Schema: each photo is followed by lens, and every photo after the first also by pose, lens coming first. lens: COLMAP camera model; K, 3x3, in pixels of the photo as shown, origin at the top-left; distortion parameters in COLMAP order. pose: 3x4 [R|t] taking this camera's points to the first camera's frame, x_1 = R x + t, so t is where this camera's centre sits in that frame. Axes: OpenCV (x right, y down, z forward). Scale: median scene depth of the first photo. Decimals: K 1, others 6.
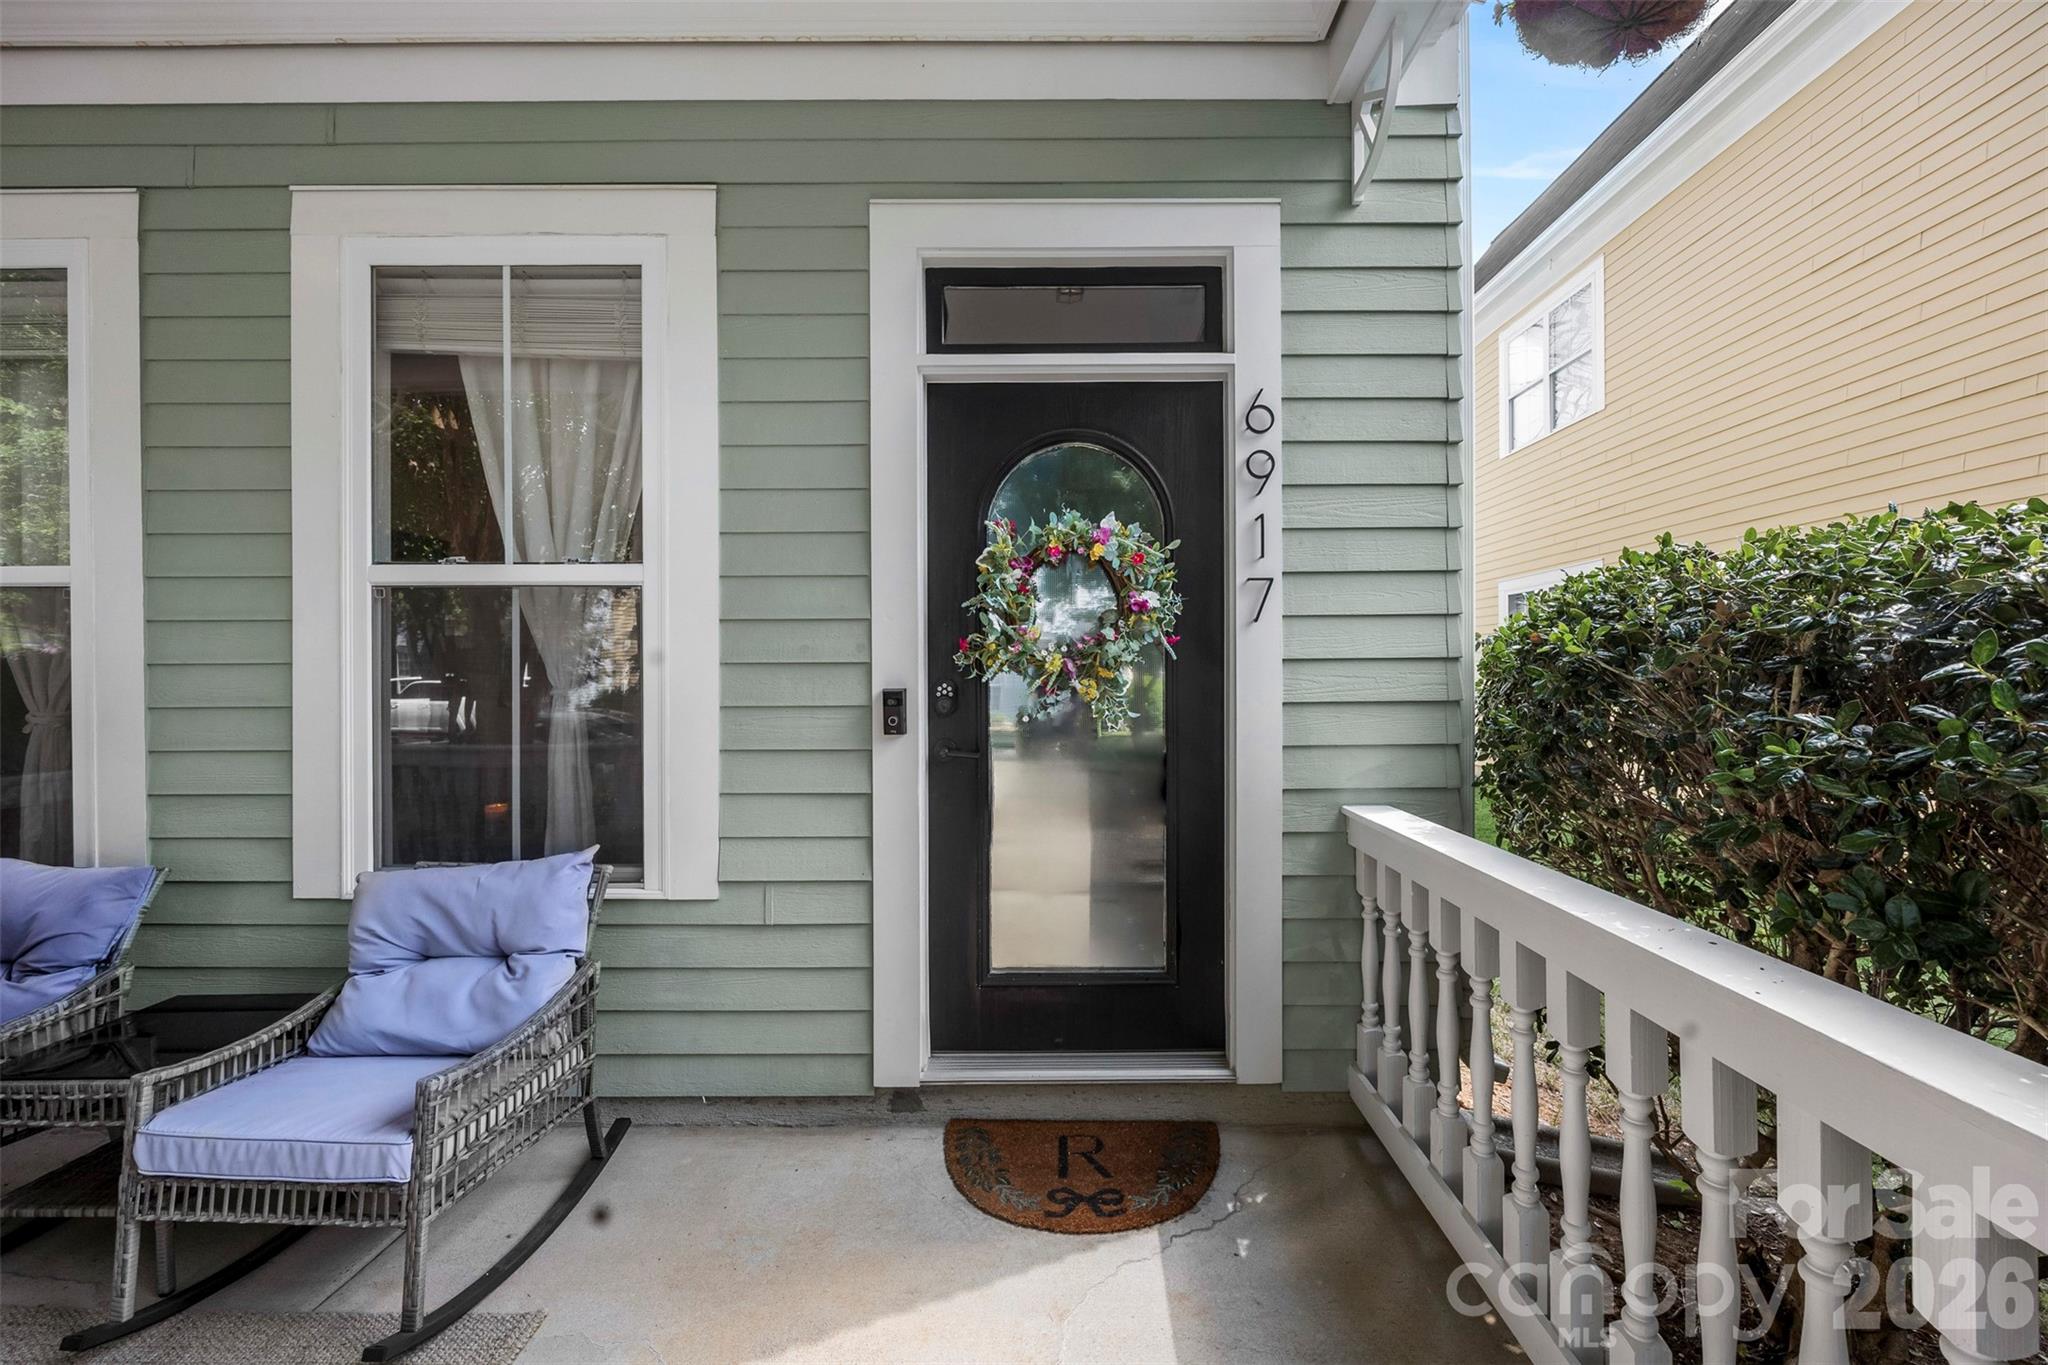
lens RADIAL K [[808.6, 0, 1024.0], [0, 808.6, 682.5], [0, 0, 1]] dist [0.002476, 0.000202]
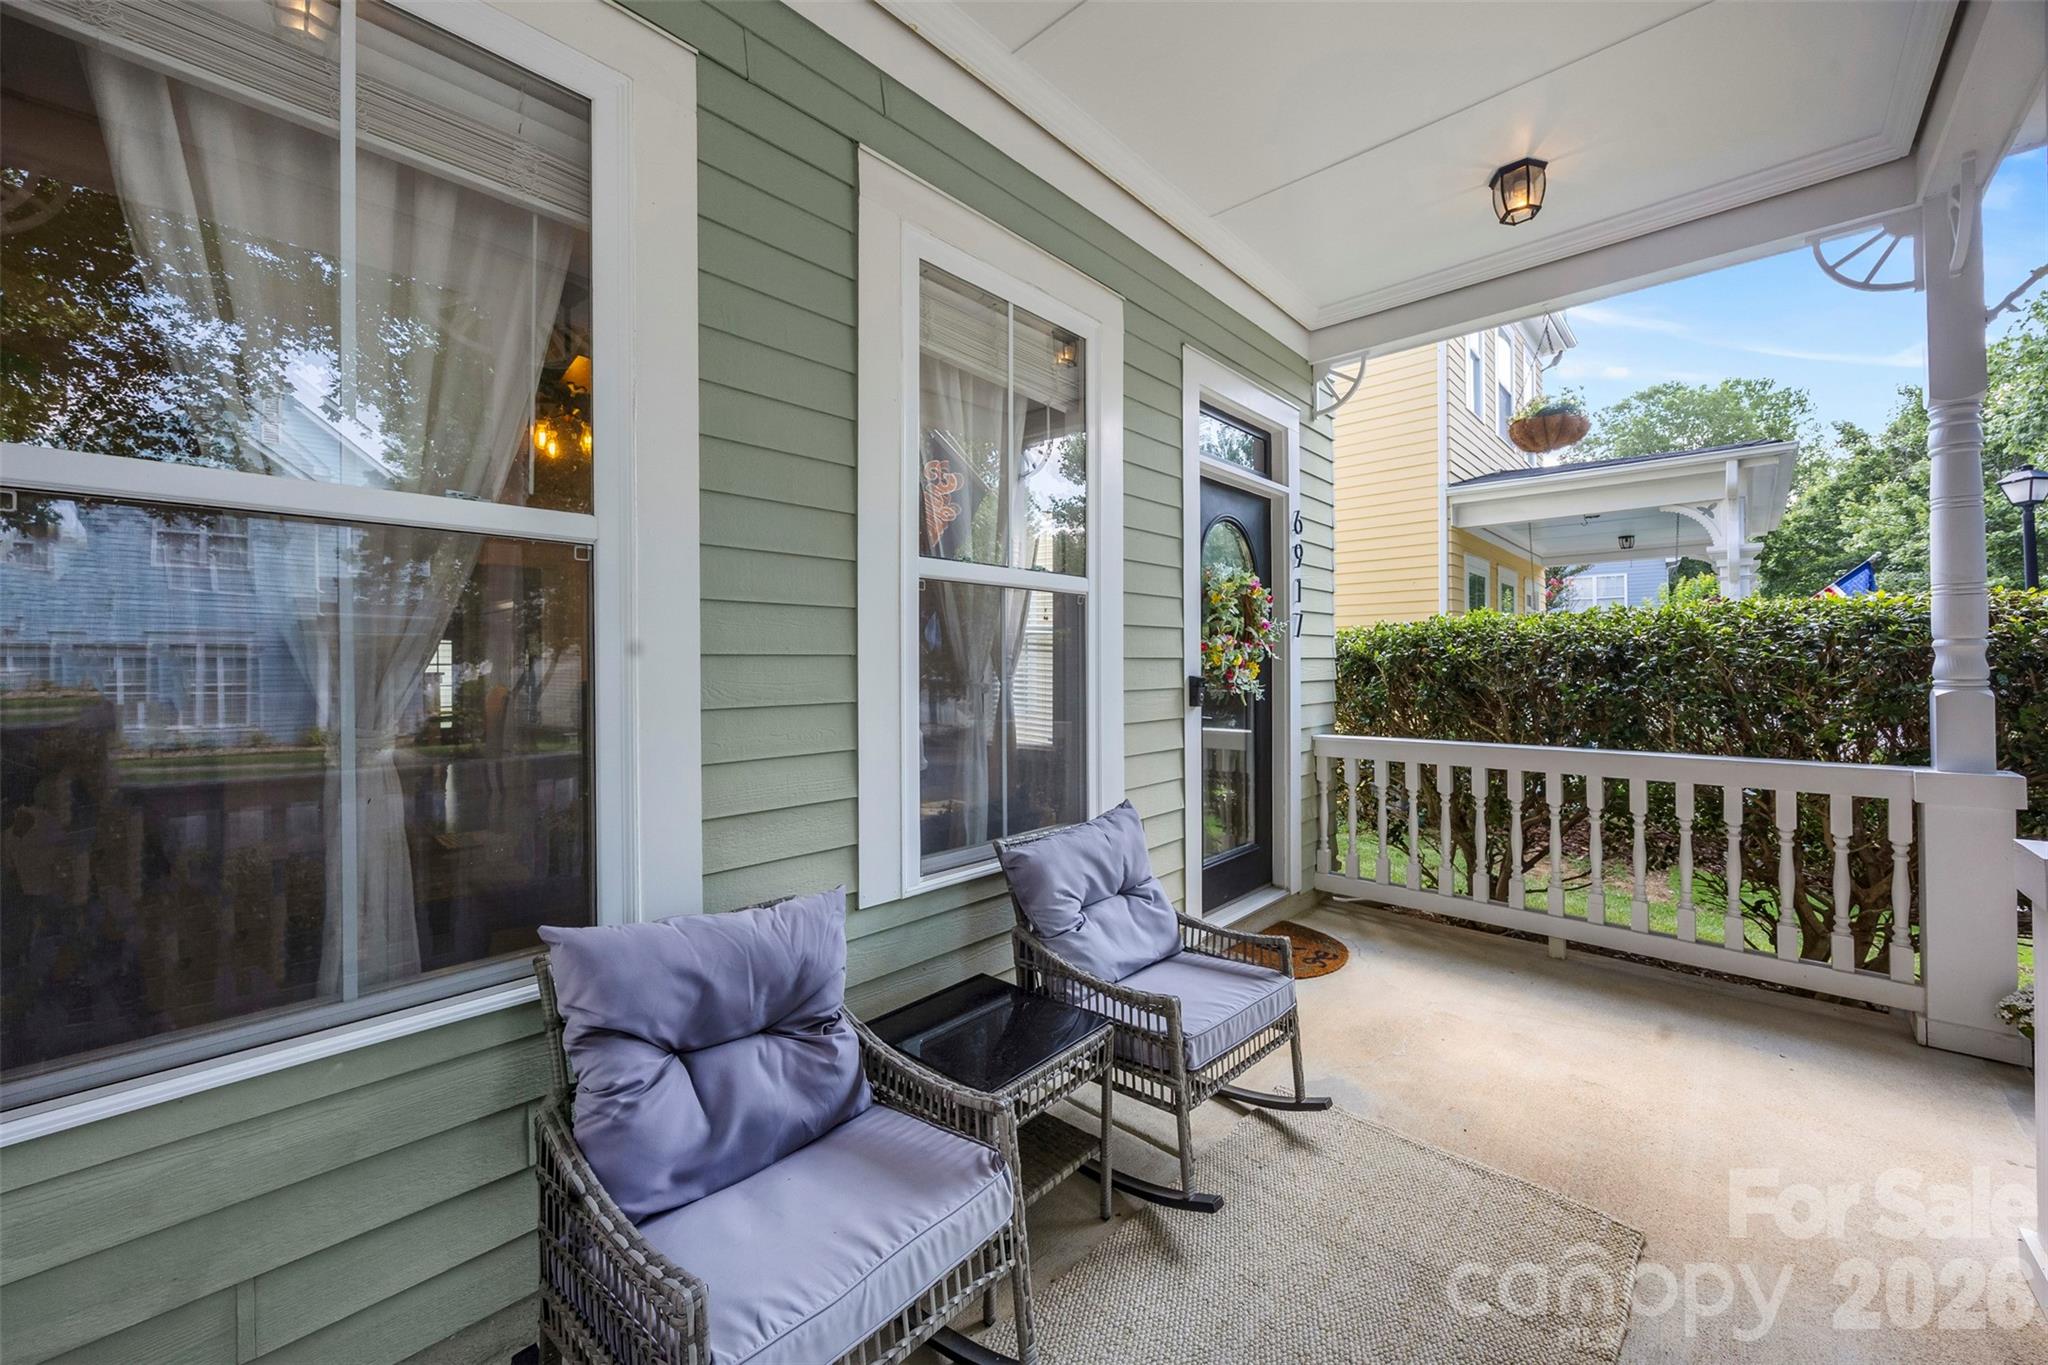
lens RADIAL K [[800.3, 0, 1023.6], [0, 800.3, 661.4], [0, 0, 1]] dist [-0.000057, 0.000013]
pose [[0.670977, 0.002301, 0.741475, -1.459243], [0.005566, 0.999951, -0.008140, -0.008453], [-0.741457, 0.009589, 0.670931, 0.247370]]
